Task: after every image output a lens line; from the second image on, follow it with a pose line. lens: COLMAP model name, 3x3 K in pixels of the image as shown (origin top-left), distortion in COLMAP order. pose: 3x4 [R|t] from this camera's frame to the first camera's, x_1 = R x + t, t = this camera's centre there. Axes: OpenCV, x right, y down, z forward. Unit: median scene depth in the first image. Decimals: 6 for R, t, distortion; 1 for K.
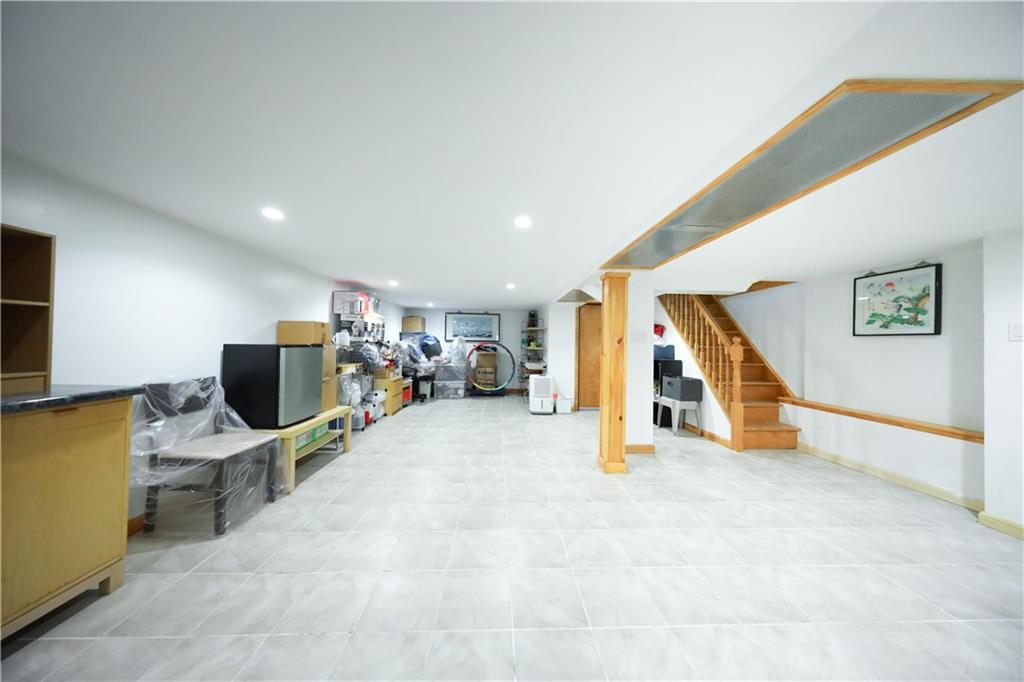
lens RADIAL K [[296.6, 0, 507.2], [0, 296.6, 339.3], [0, 0, 1]] dist [-0.002120, -0.000223]
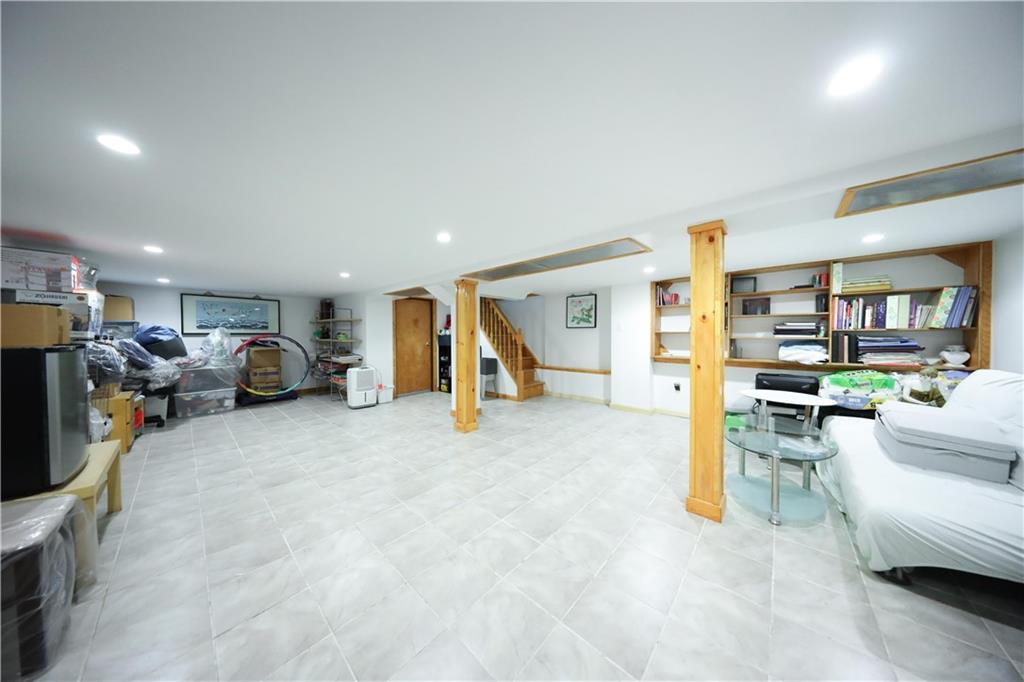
lens RADIAL K [[296.6, 0, 507.4], [0, 296.6, 336.9], [0, 0, 1]] dist [-0.002120, -0.000223]
pose [[0.700343, -0.024089, 0.713399, -0.334072], [0.006314, 0.999600, 0.027554, -0.007052], [-0.713778, -0.014793, 0.700216, -0.032281]]
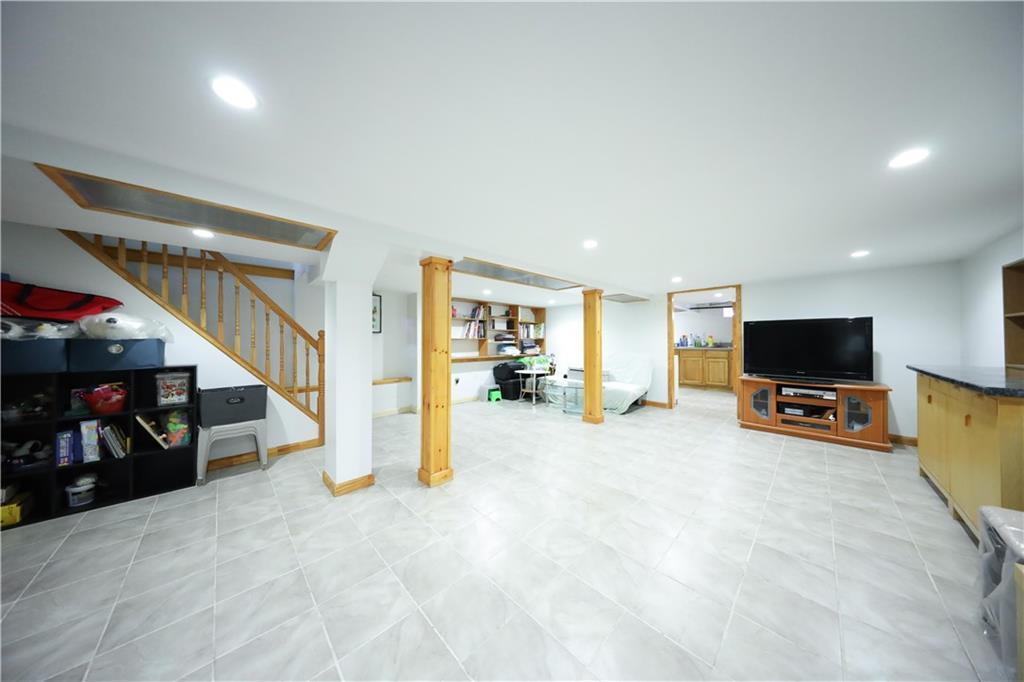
lens RADIAL K [[296.6, 0, 505.0], [0, 296.6, 341.2], [0, 0, 1]] dist [-0.002120, -0.000223]
pose [[-0.663032, -0.017337, 0.748390, -0.337530], [-0.020527, 0.999777, 0.004975, 0.009241], [-0.748310, -0.012063, -0.663240, 1.081532]]
